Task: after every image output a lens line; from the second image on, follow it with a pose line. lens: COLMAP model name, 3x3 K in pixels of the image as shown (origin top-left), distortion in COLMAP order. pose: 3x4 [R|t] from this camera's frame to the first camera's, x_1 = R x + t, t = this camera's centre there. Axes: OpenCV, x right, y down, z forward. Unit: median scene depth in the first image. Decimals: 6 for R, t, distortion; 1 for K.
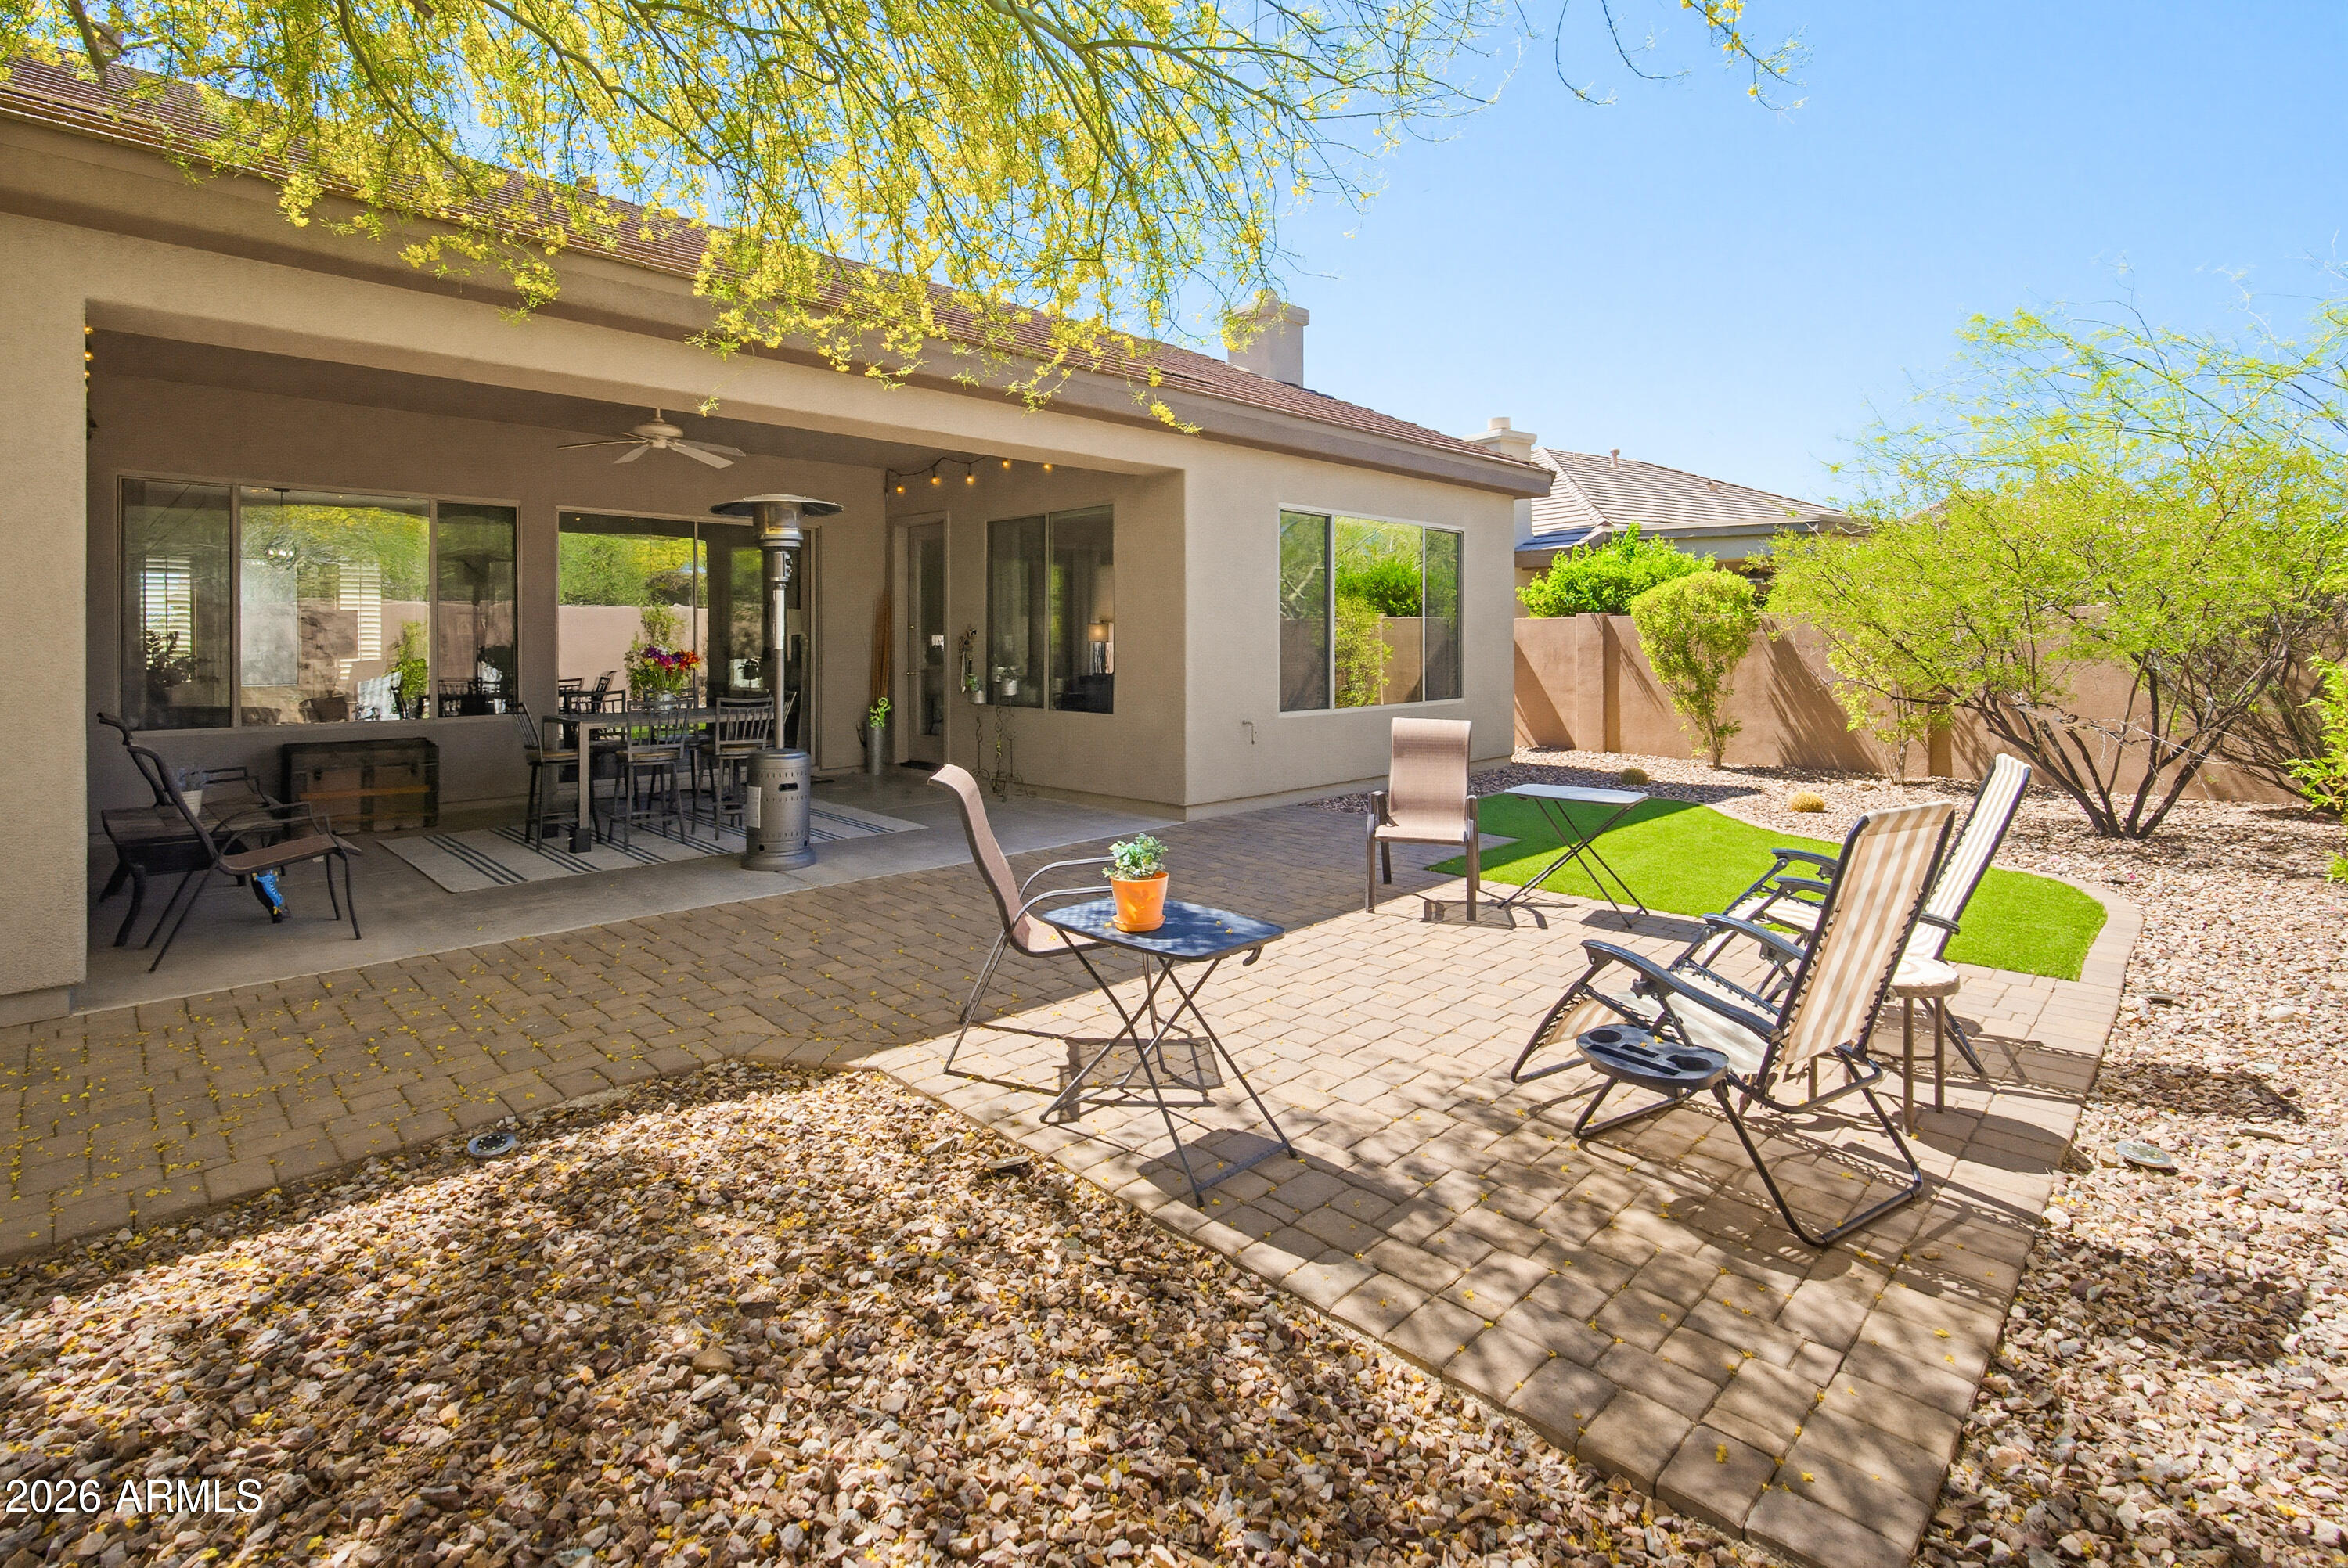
lens RADIAL K [[1095.2, 0, 1177.2], [0, 1095.2, 637.2], [0, 0, 1]] dist [0.001236, 0.000803]
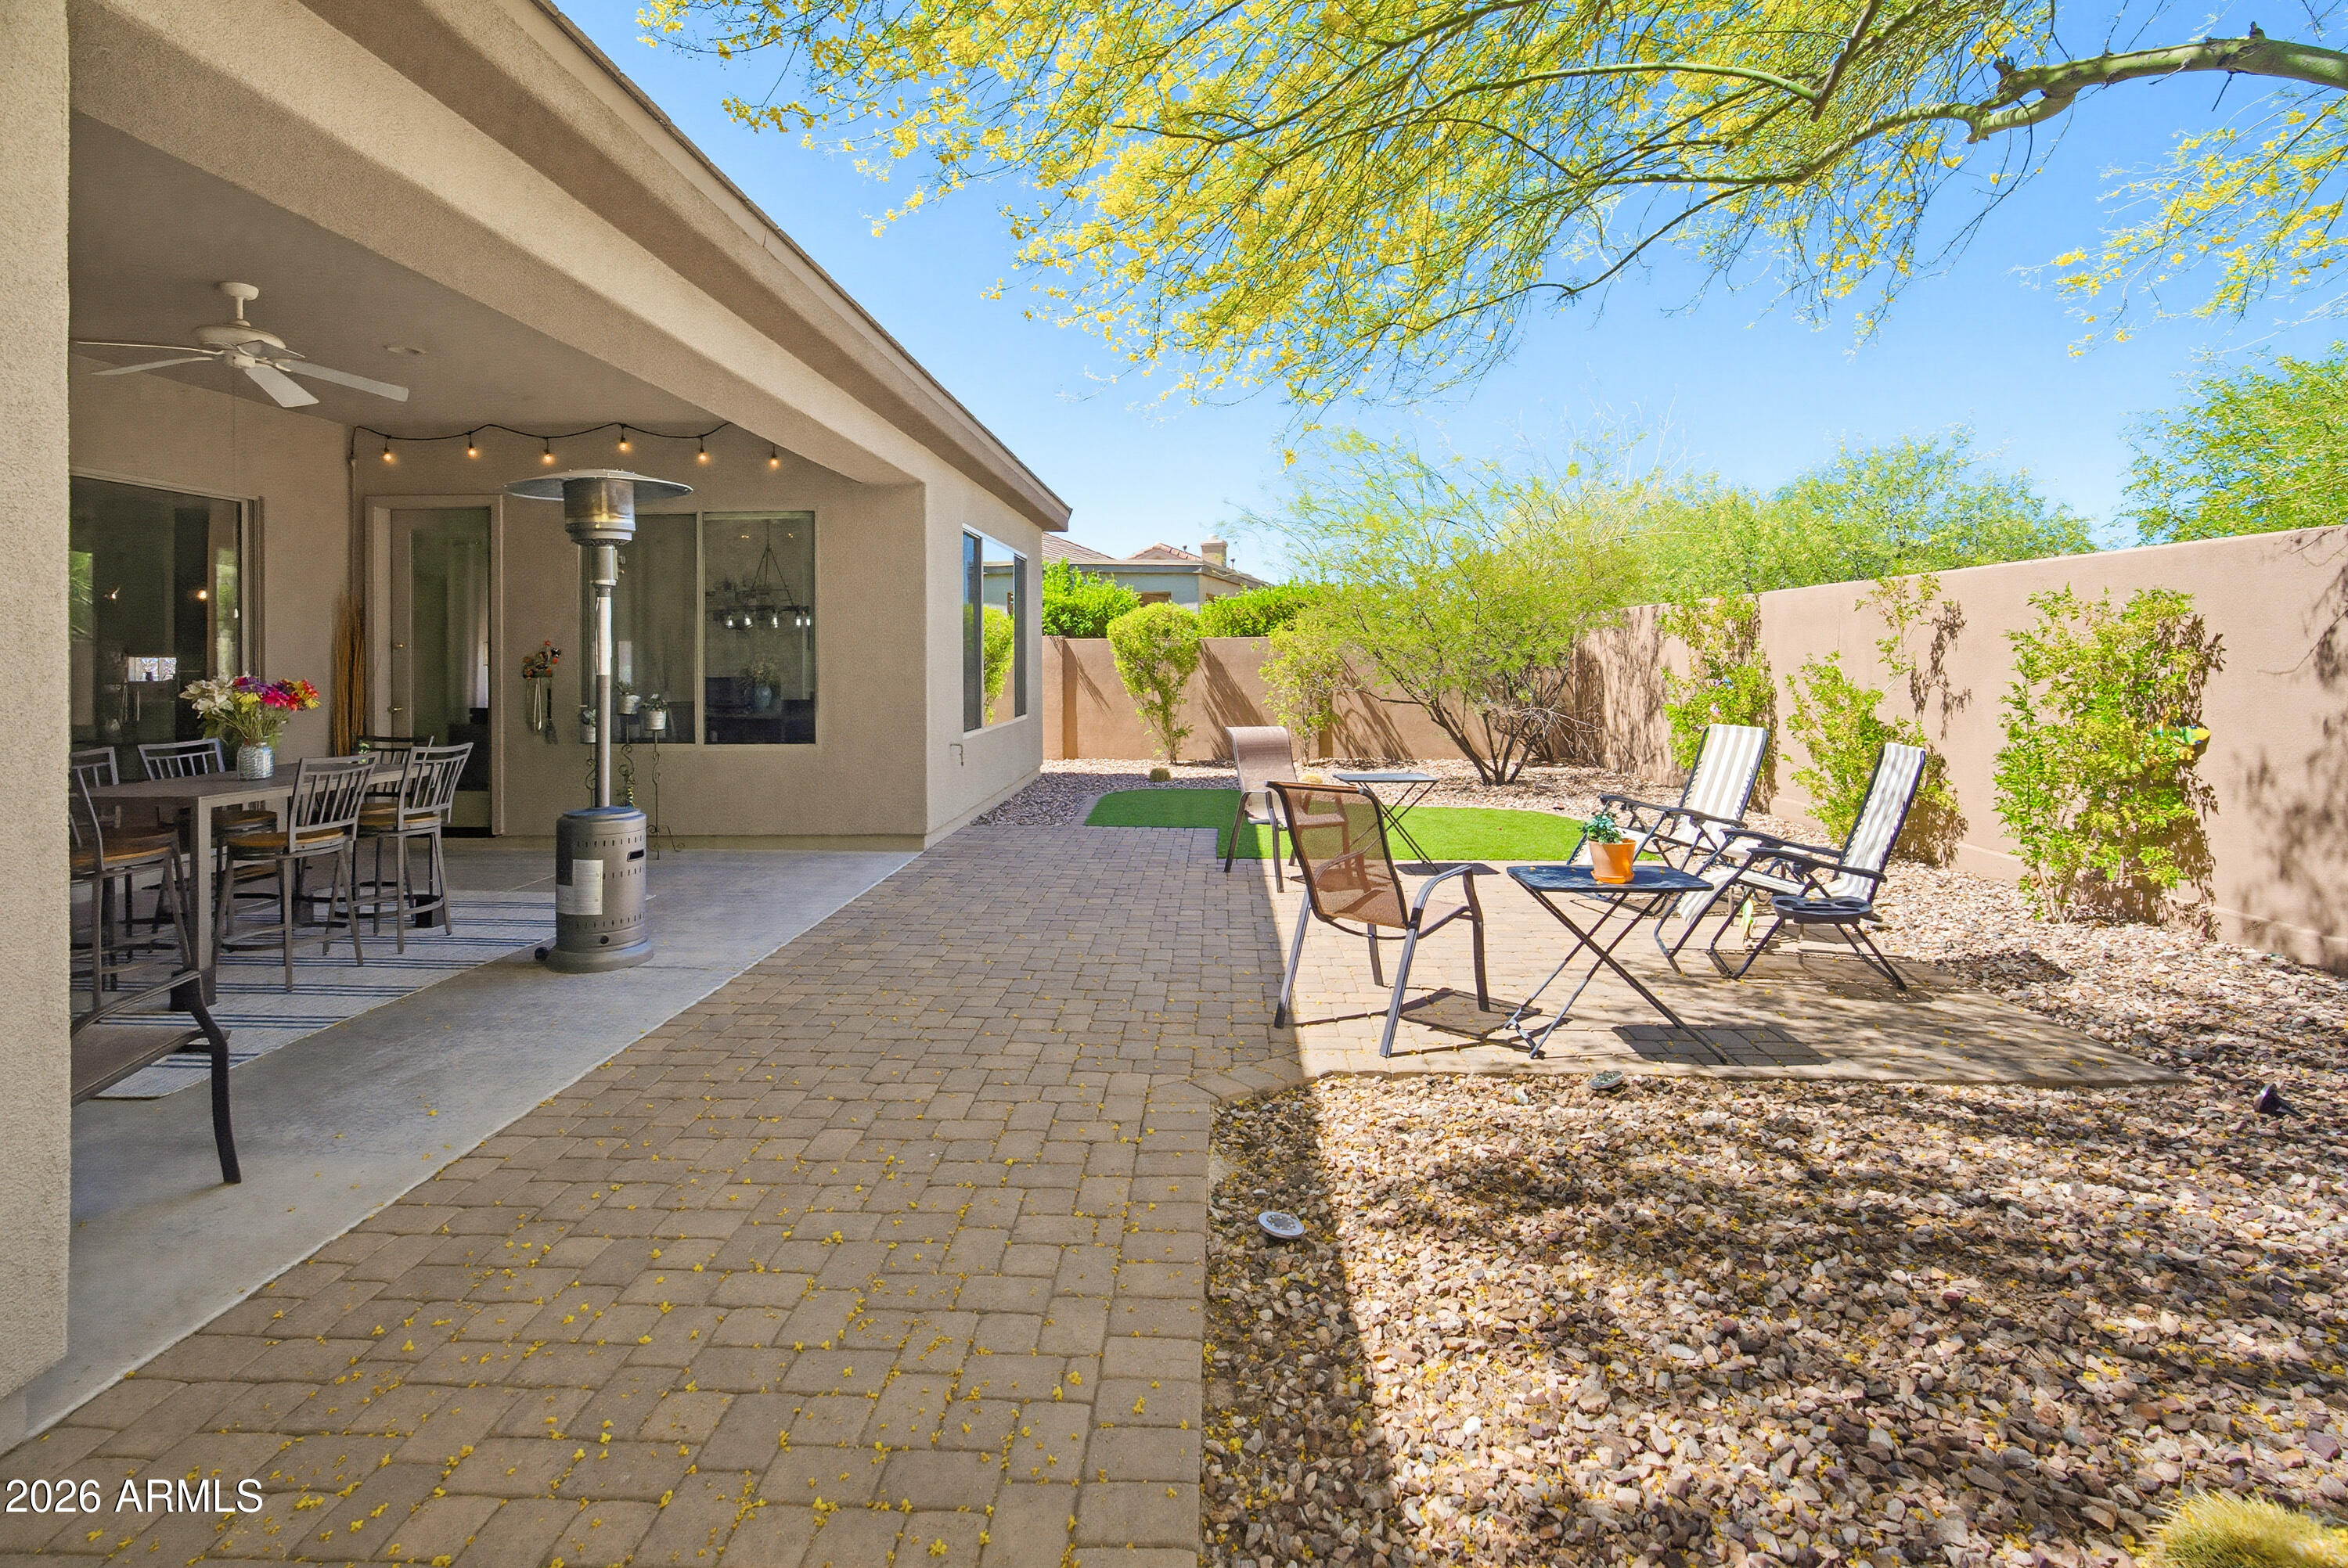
lens RADIAL K [[1095.2, 0, 1177.2], [0, 1095.2, 637.2], [0, 0, 1]] dist [0.001236, 0.000803]
pose [[0.738076, 0.009517, 0.674651, -0.443437], [0.003704, 0.999828, -0.018156, 0.000008], [-0.674708, 0.015899, 0.737914, 0.133249]]
